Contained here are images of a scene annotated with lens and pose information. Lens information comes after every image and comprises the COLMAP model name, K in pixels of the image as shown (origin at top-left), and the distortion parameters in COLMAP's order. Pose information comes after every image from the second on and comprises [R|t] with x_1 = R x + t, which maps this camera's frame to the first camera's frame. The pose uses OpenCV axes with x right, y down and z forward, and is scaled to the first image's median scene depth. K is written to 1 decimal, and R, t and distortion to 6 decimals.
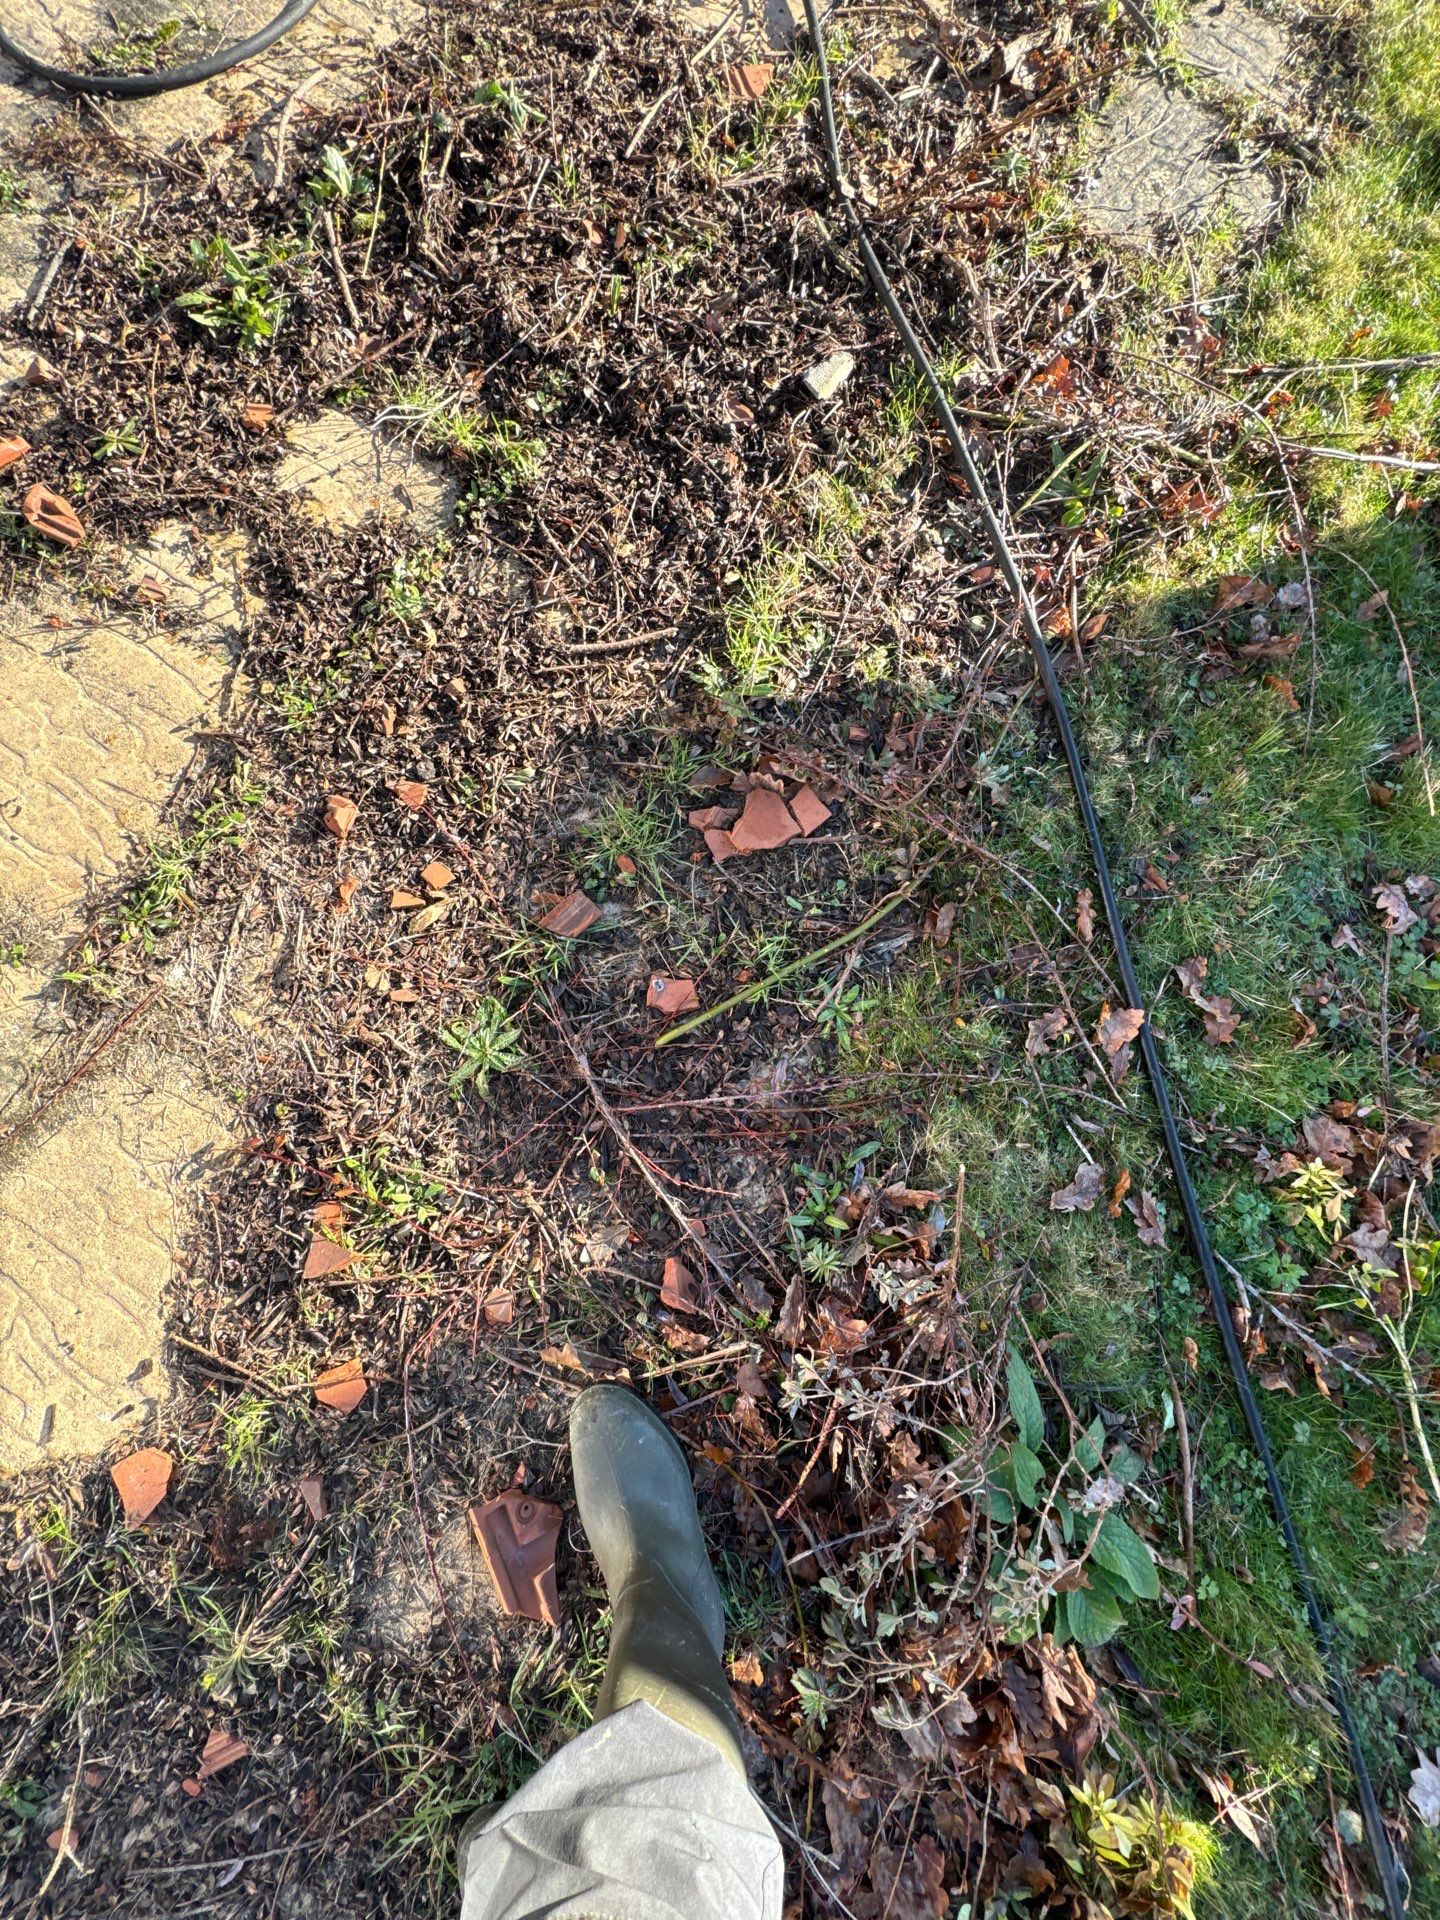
lens RADIAL K [[762.4, 0, 724.5], [0, 762.4, 957.6], [0, 0, 1]] dist [-0.002095, 0.000233]
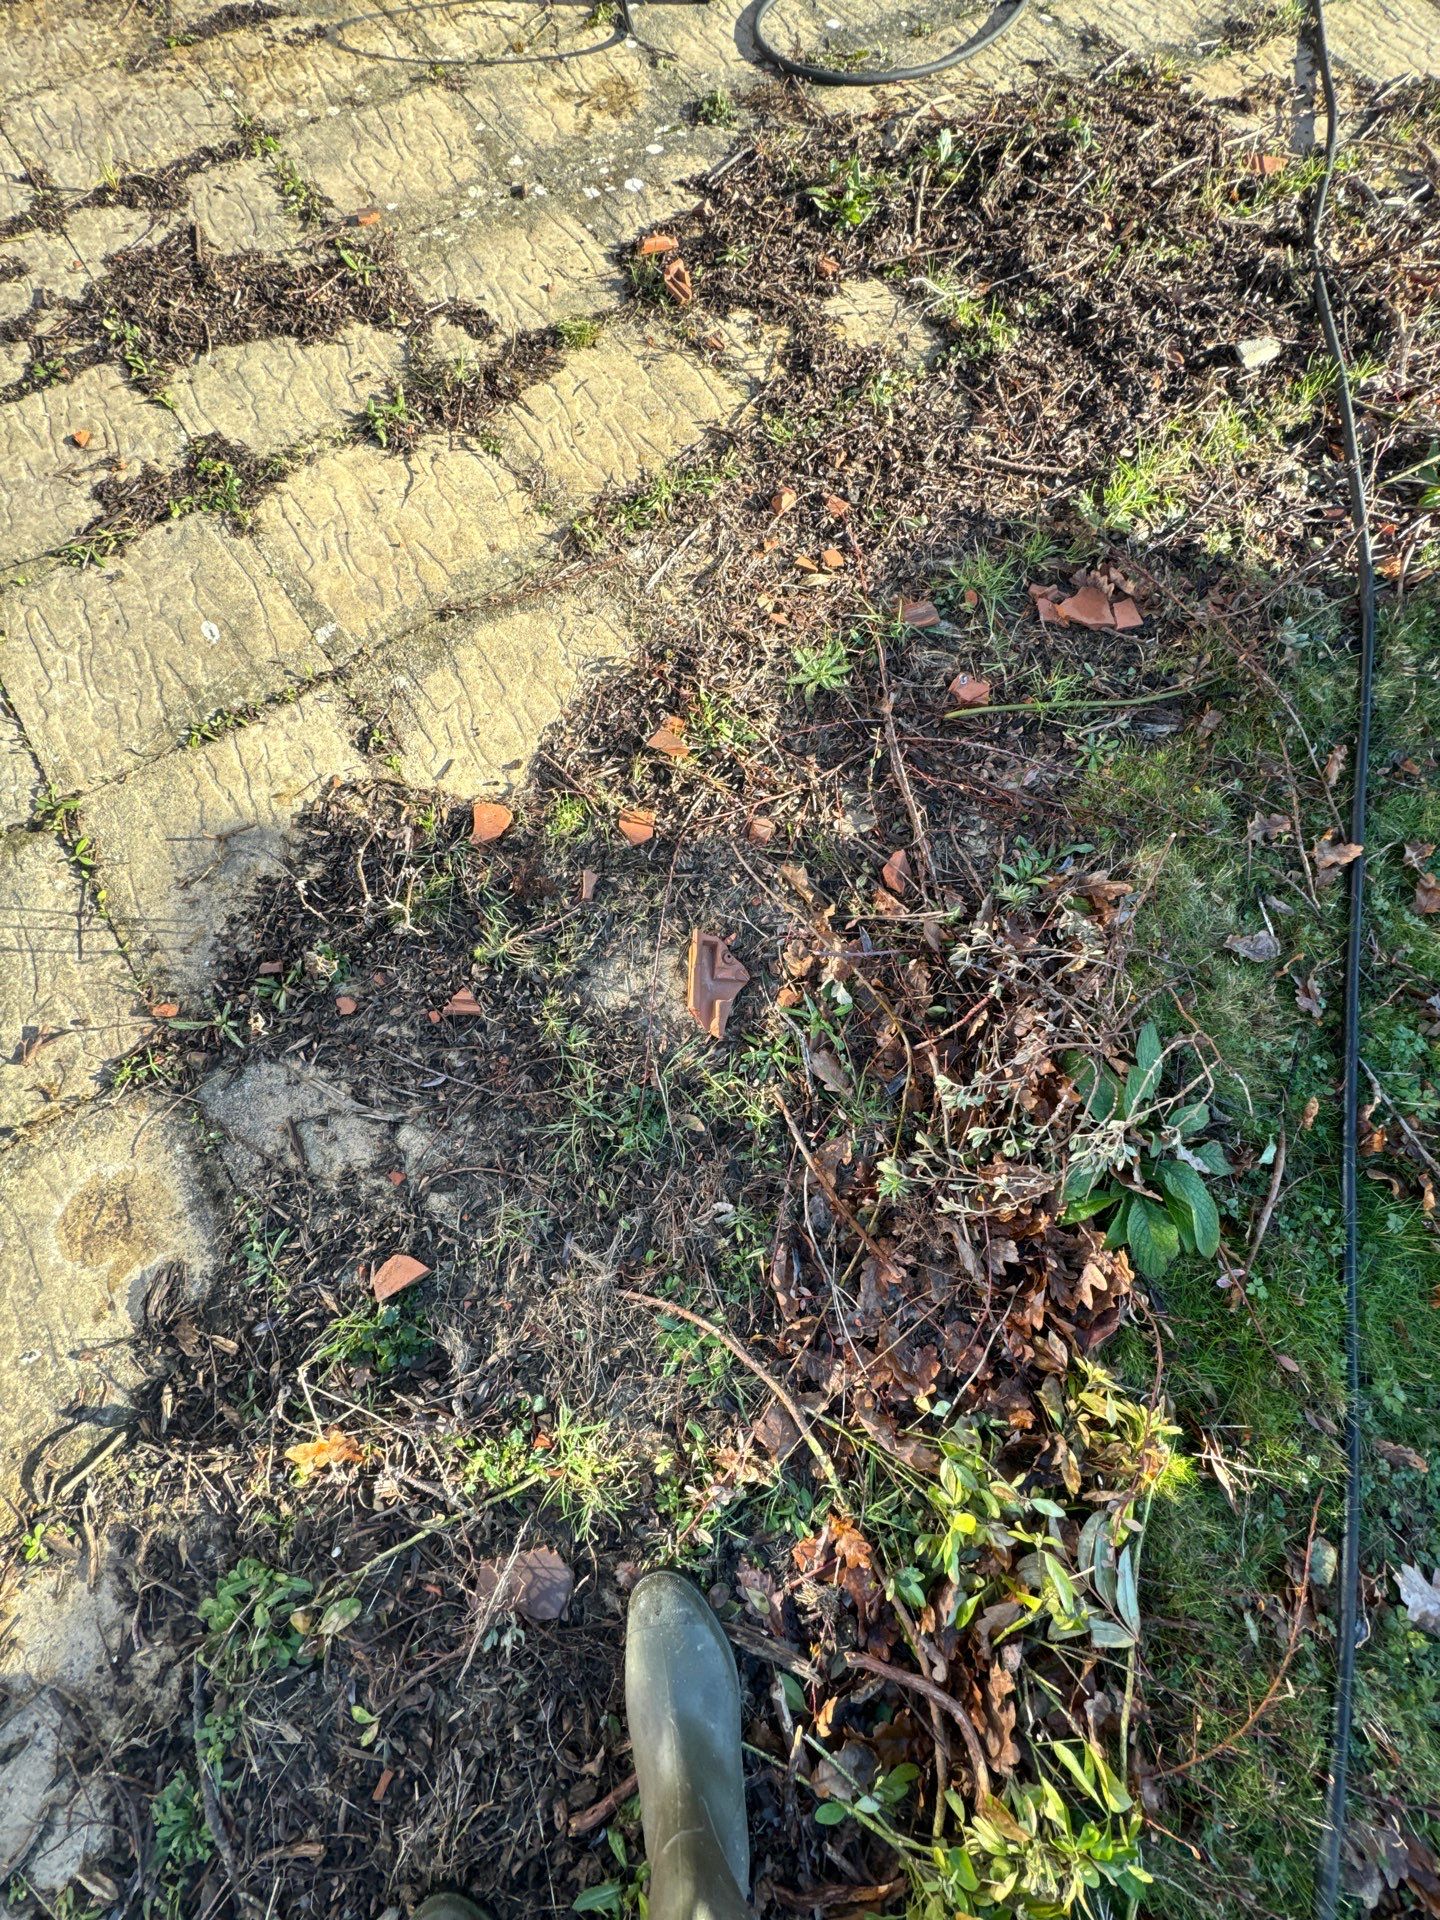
lens RADIAL K [[762.4, 0, 718.4], [0, 762.4, 962.8], [0, 0, 1]] dist [-0.002095, 0.000233]
pose [[0.898317, 0.394207, -0.193977, -0.019604], [-0.416612, 0.904499, -0.091190, 0.672512], [0.139504, 0.162731, 0.976759, -0.190970]]
